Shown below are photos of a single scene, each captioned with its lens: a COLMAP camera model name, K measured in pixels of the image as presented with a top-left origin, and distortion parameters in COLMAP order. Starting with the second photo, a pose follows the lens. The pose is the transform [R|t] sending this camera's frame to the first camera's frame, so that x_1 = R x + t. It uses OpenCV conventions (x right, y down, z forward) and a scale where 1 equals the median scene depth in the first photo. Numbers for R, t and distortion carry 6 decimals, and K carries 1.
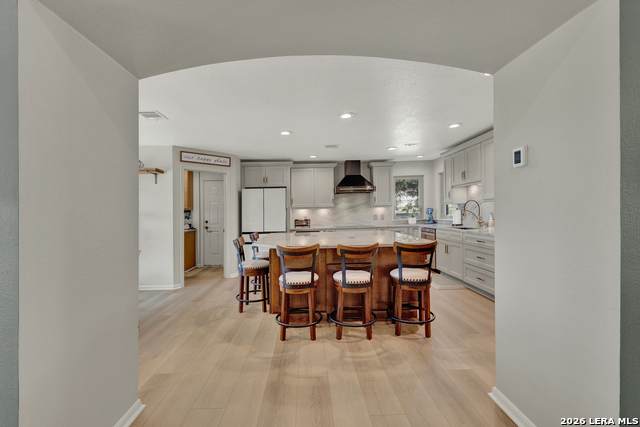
lens RADIAL K [[283.4, 0, 317.2], [0, 283.4, 203.4], [0, 0, 1]] dist [0.003097, 0.000564]
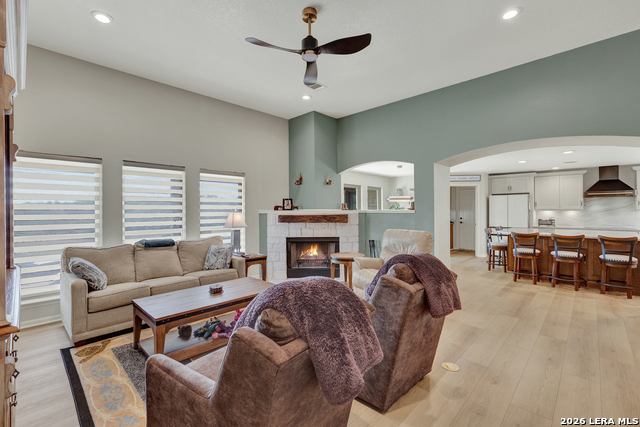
lens RADIAL K [[283.4, 0, 317.2], [0, 283.4, 203.4], [0, 0, 1]] dist [0.003097, 0.000564]
pose [[0.695296, 0.002795, -0.718718, 0.141121], [0.005841, 0.999937, 0.009540, -0.029373], [0.718700, -0.010831, 0.695236, -0.550973]]
